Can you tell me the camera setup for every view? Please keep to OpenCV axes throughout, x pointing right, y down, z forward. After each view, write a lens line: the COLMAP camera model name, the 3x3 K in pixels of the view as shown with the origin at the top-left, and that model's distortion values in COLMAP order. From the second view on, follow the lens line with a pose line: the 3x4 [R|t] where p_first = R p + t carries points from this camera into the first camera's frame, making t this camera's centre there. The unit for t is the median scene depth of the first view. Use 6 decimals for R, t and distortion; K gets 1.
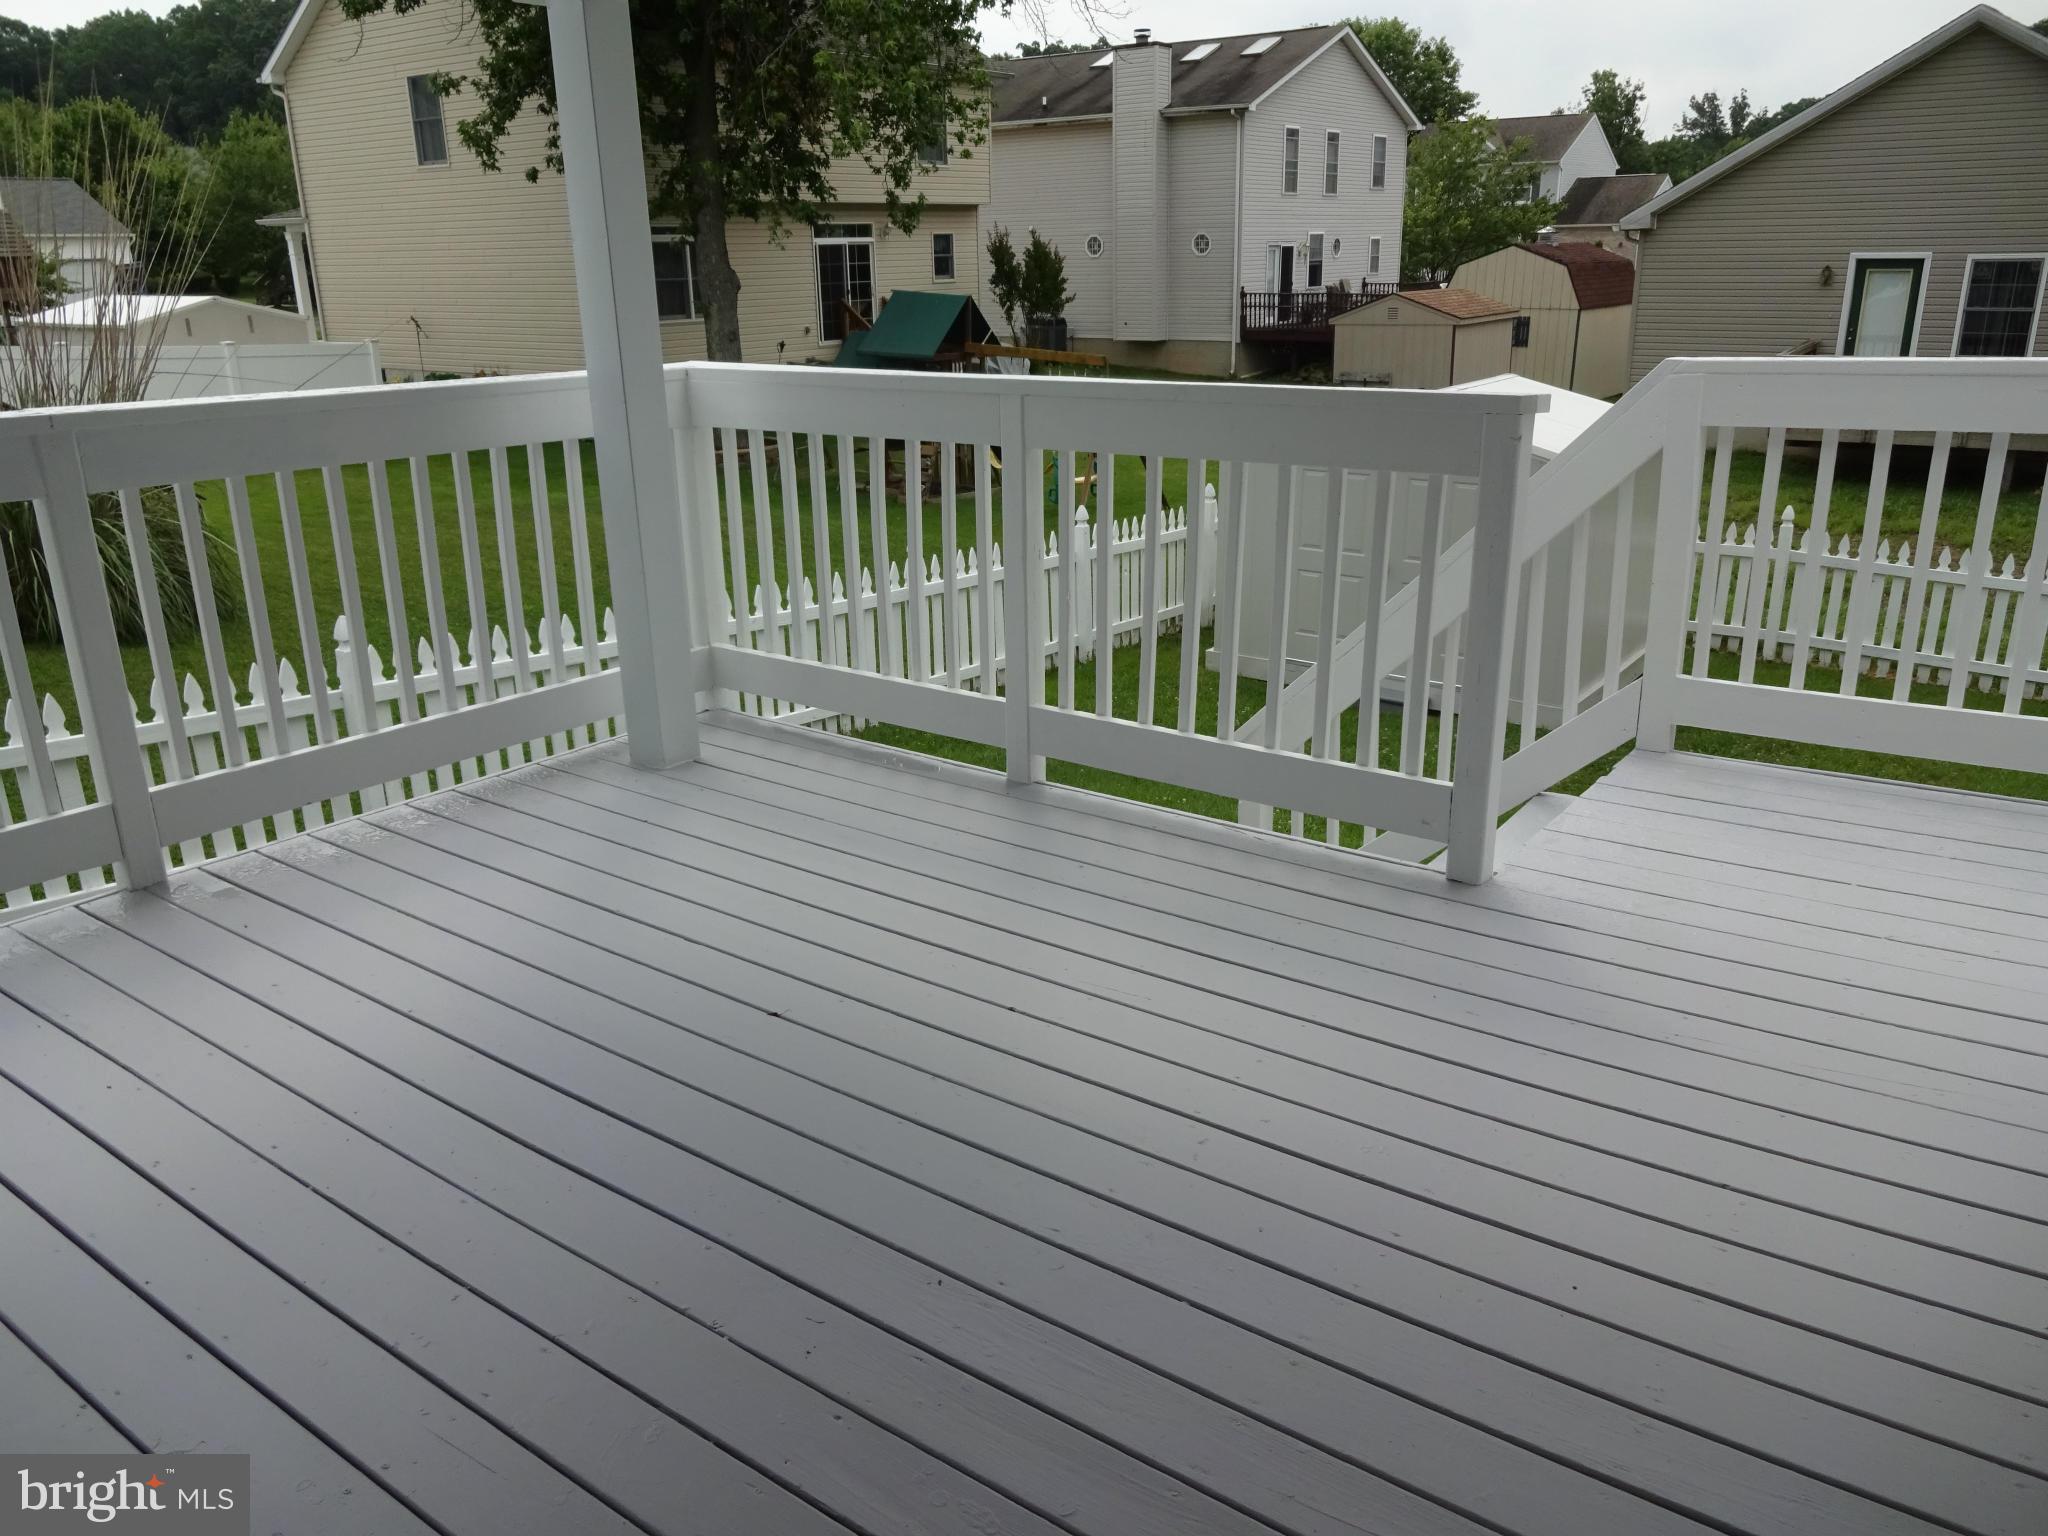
lens RADIAL K [[1534.4, 0, 1024.0], [0, 1534.4, 768.0], [0, 0, 1]] dist [-0.002695, -0.003584]
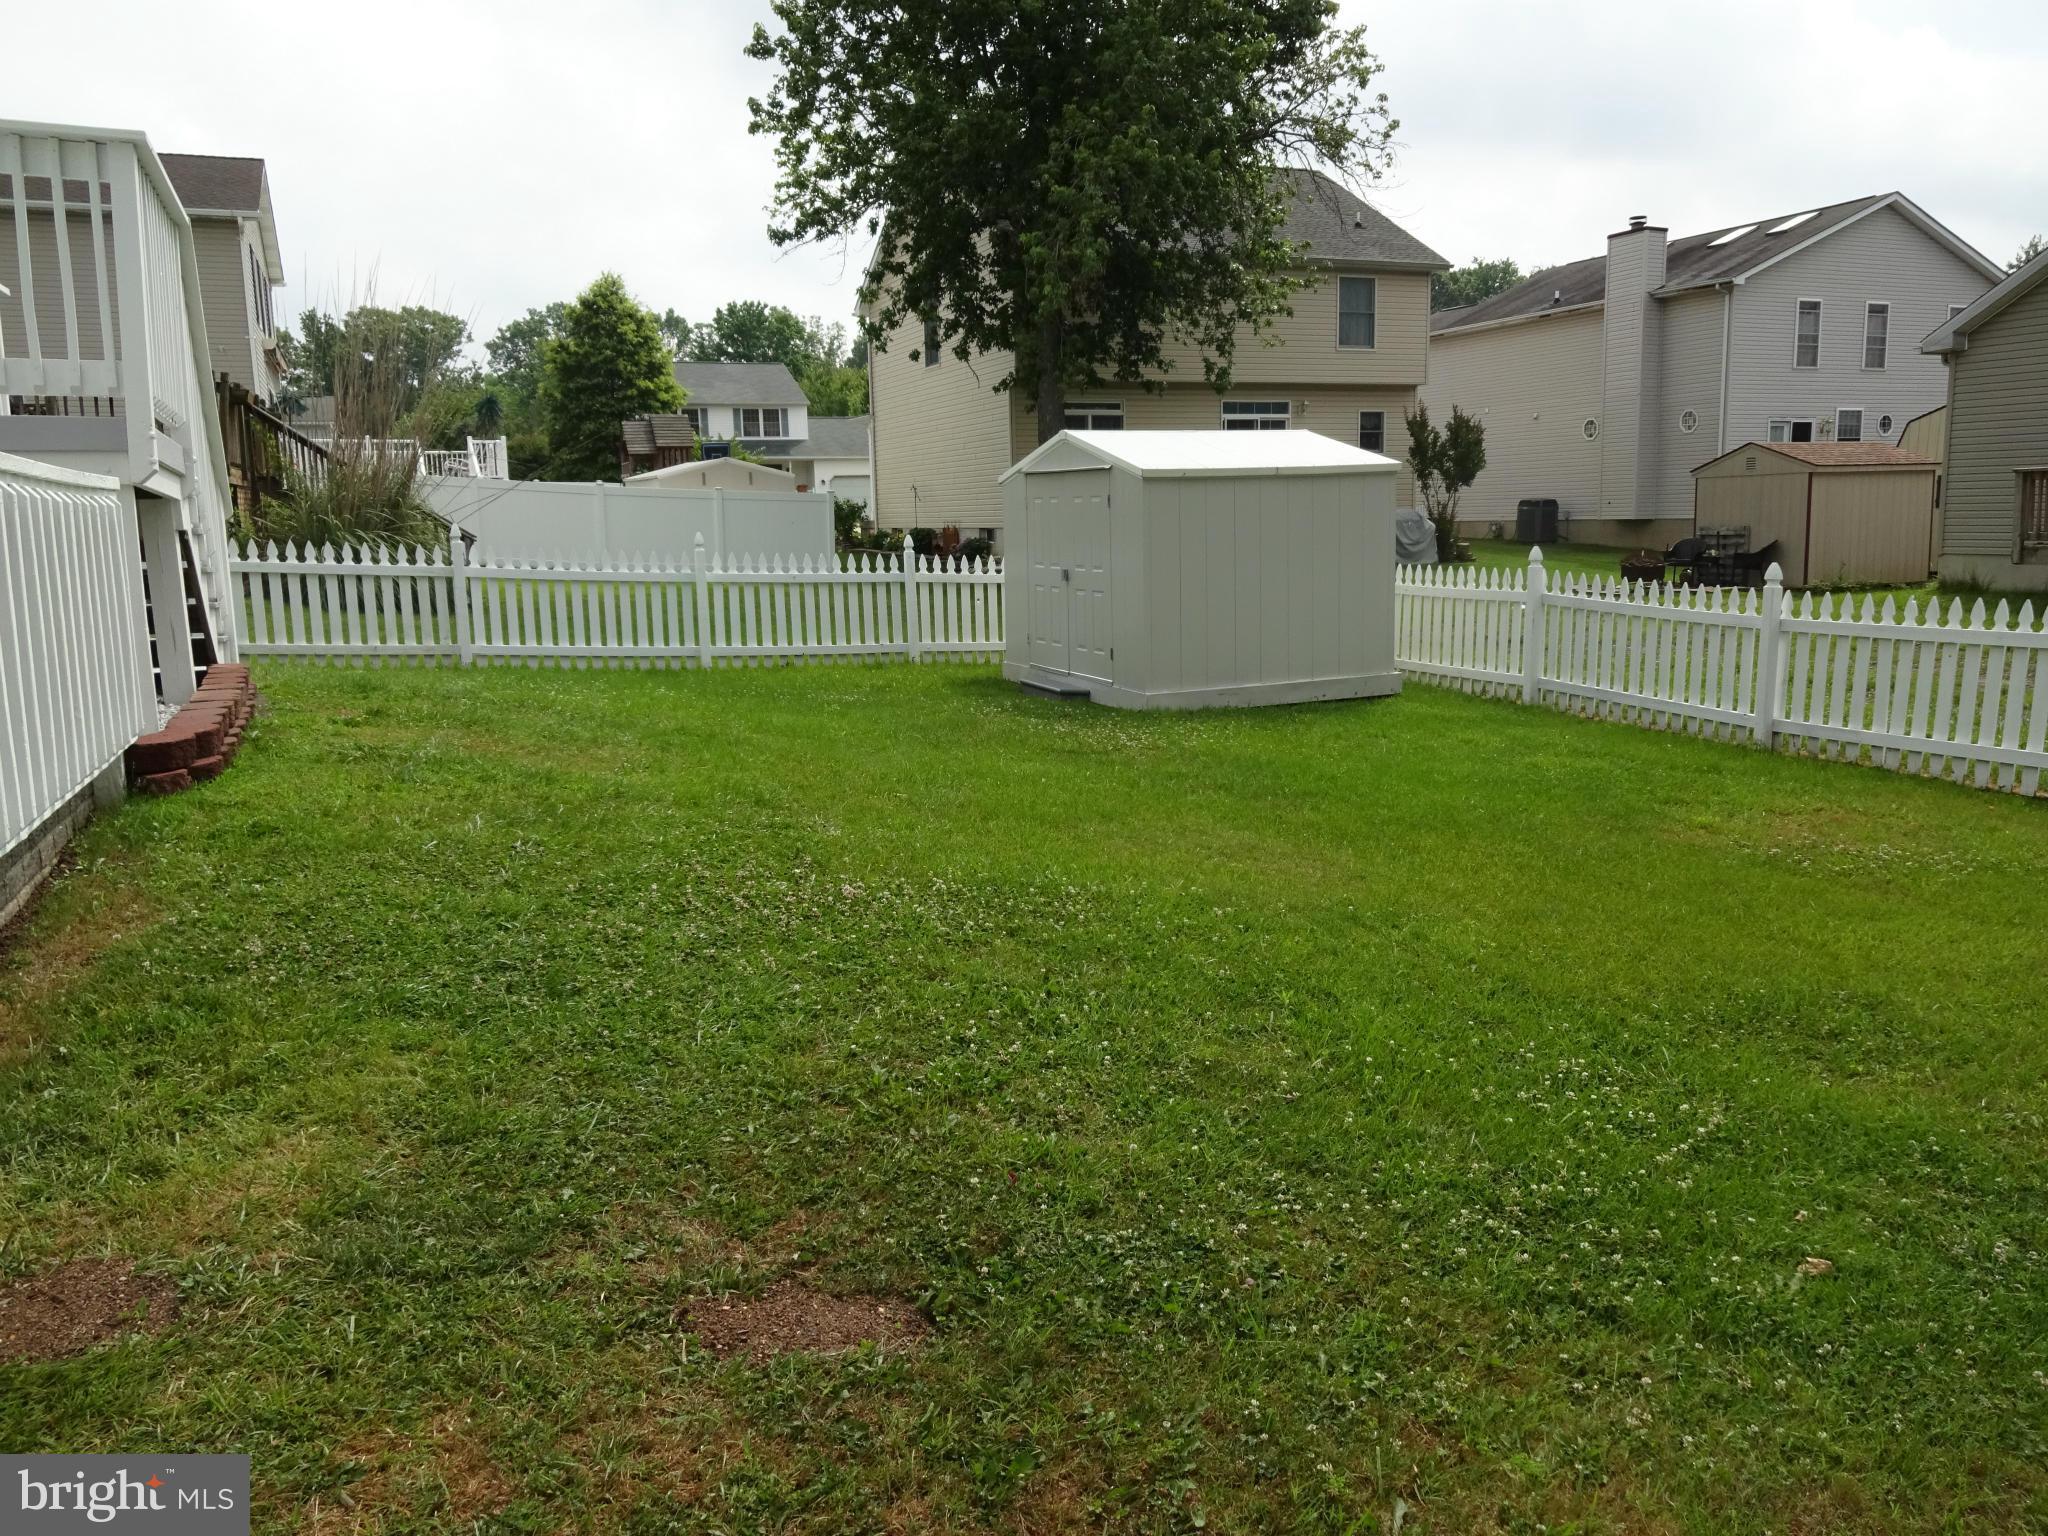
lens RADIAL K [[1534.4, 0, 1024.0], [0, 1534.4, 768.0], [0, 0, 1]] dist [-0.002695, -0.003584]
pose [[0.863803, 0.078838, -0.497624, 0.289110], [-0.153967, 0.981739, -0.111728, 0.052438], [0.479728, 0.173128, 0.860167, 0.006290]]
